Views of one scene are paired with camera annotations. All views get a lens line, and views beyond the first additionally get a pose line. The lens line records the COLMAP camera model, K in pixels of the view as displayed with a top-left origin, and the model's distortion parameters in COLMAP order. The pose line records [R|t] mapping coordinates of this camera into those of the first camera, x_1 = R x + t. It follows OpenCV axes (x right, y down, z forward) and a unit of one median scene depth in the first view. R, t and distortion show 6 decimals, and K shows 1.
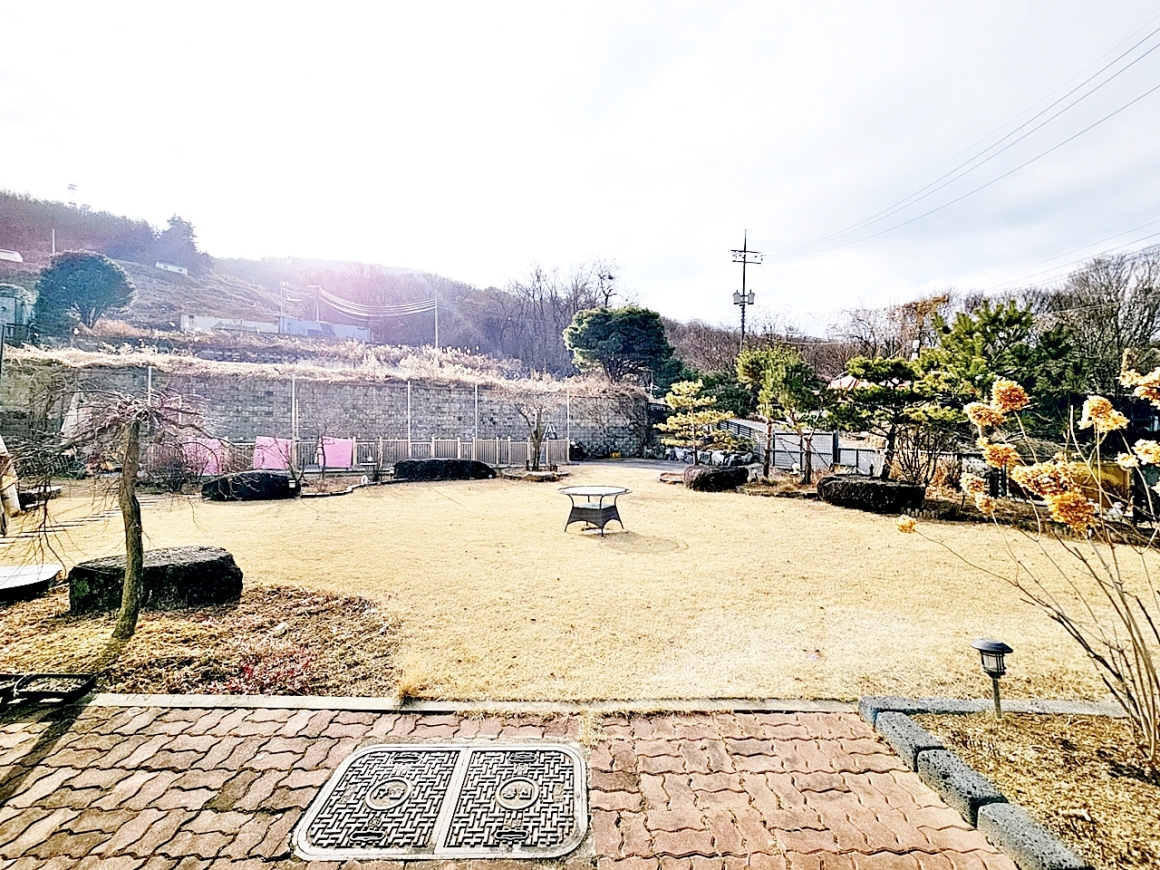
lens RADIAL K [[469.2, 0, 576.9], [0, 469.2, 435.5], [0, 0, 1]] dist [-0.001964, 0.001936]
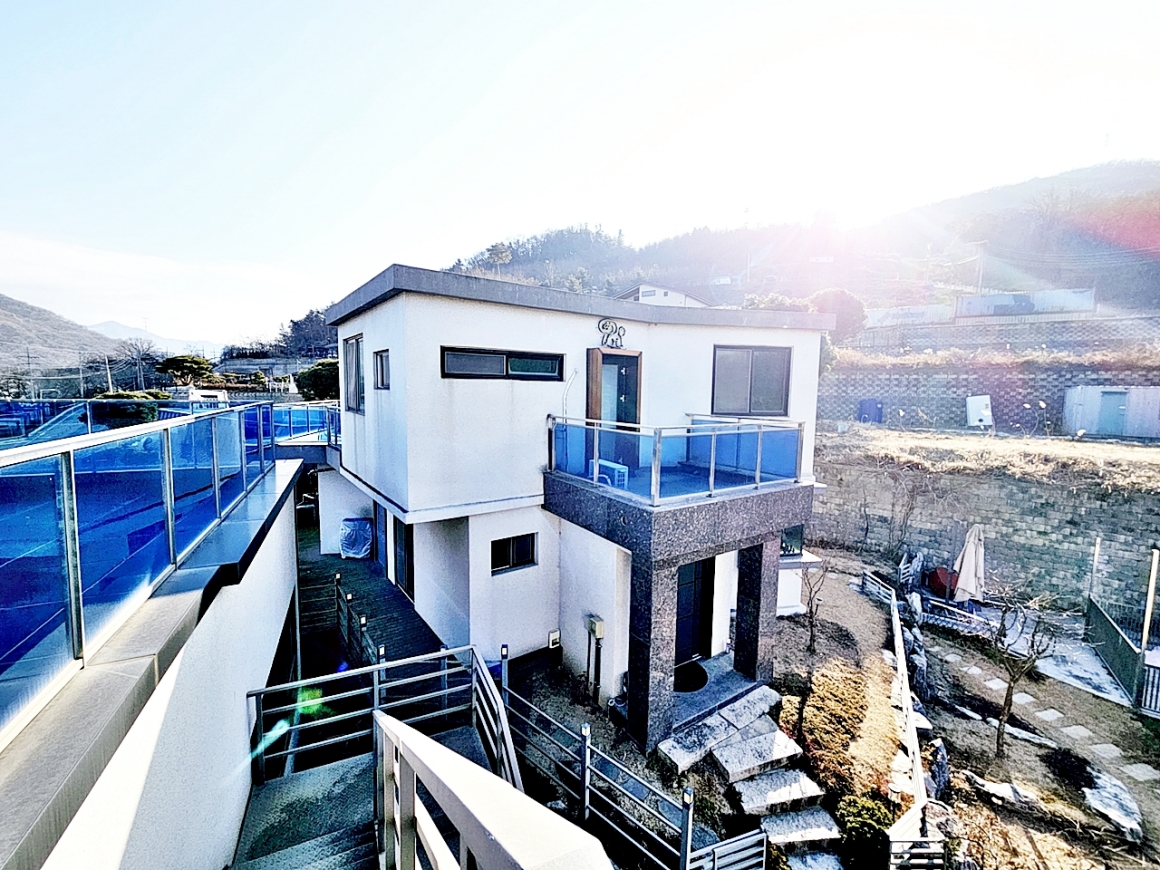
lens RADIAL K [[469.2, 0, 578.2], [0, 469.2, 434.7], [0, 0, 1]] dist [-0.001964, 0.001936]
pose [[0.422695, 0.093030, -0.901485, -0.490953], [-0.020663, 0.995448, 0.093038, -0.252827], [0.906036, -0.020699, 0.422693, 0.001146]]
